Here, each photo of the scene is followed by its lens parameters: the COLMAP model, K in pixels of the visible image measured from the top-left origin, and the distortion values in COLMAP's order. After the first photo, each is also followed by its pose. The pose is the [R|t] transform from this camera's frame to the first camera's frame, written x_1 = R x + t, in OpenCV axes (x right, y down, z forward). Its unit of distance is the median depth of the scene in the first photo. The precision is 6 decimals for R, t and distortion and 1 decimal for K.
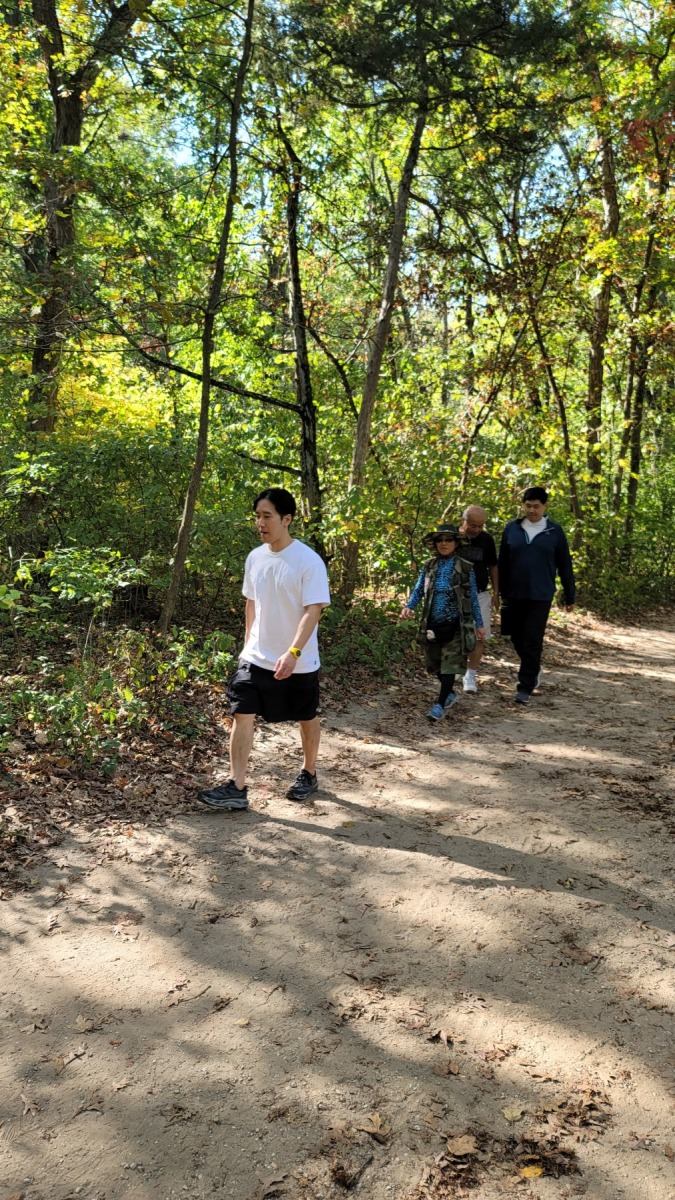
lens RADIAL K [[854.0, 0, 328.3], [0, 854.0, 615.2], [0, 0, 1]] dist [0.054249, -0.053007]
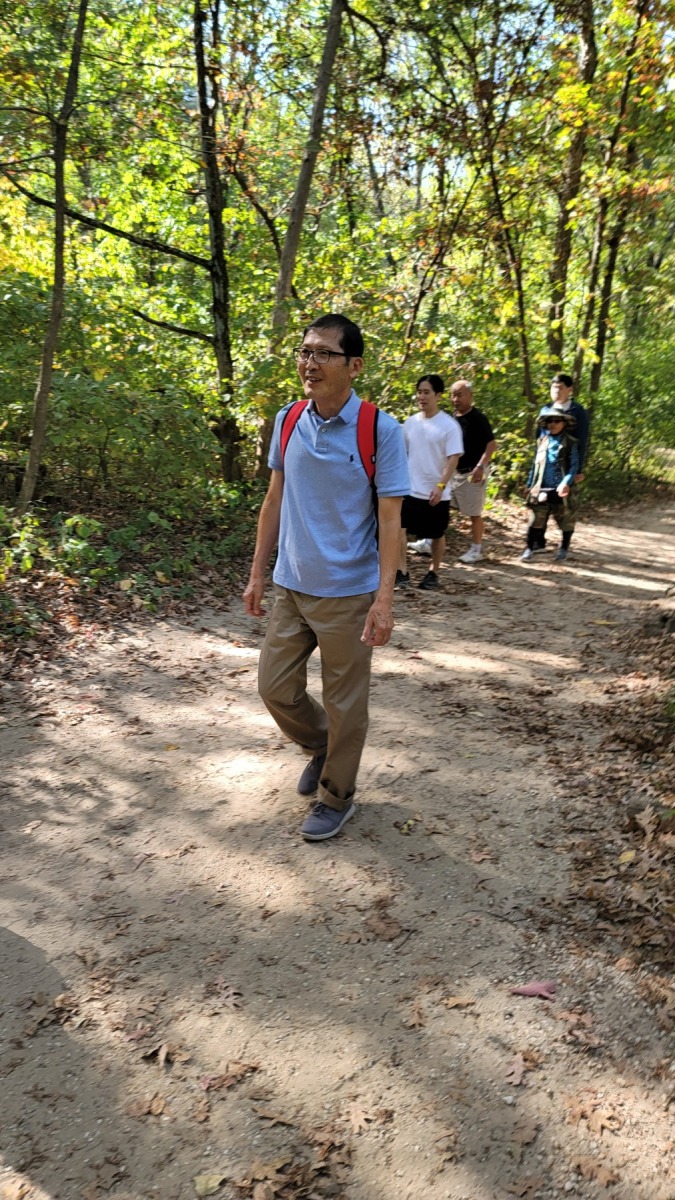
lens RADIAL K [[854.0, 0, 323.6], [0, 854.0, 609.8], [0, 0, 1]] dist [0.054249, -0.053007]
pose [[0.999566, 0.018008, 0.023298, 0.099557], [-0.020663, 0.992647, 0.119270, 0.005358], [-0.020979, -0.119699, 0.992588, 0.119666]]
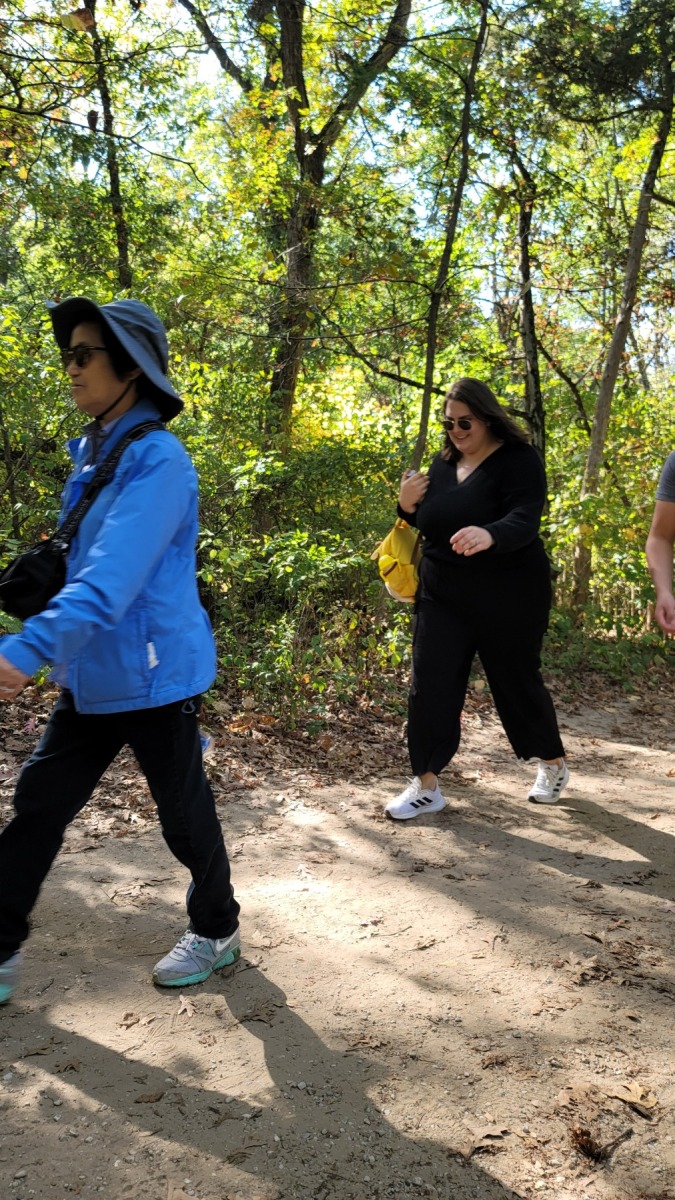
lens RADIAL K [[854.0, 0, 339.0], [0, 854.0, 601.8], [0, 0, 1]] dist [0.054249, -0.053007]
pose [[0.969750, 0.013433, -0.243730, -0.004394], [-0.037668, 0.994760, -0.095045, 0.090503], [0.241176, 0.101351, 0.965175, 0.073220]]
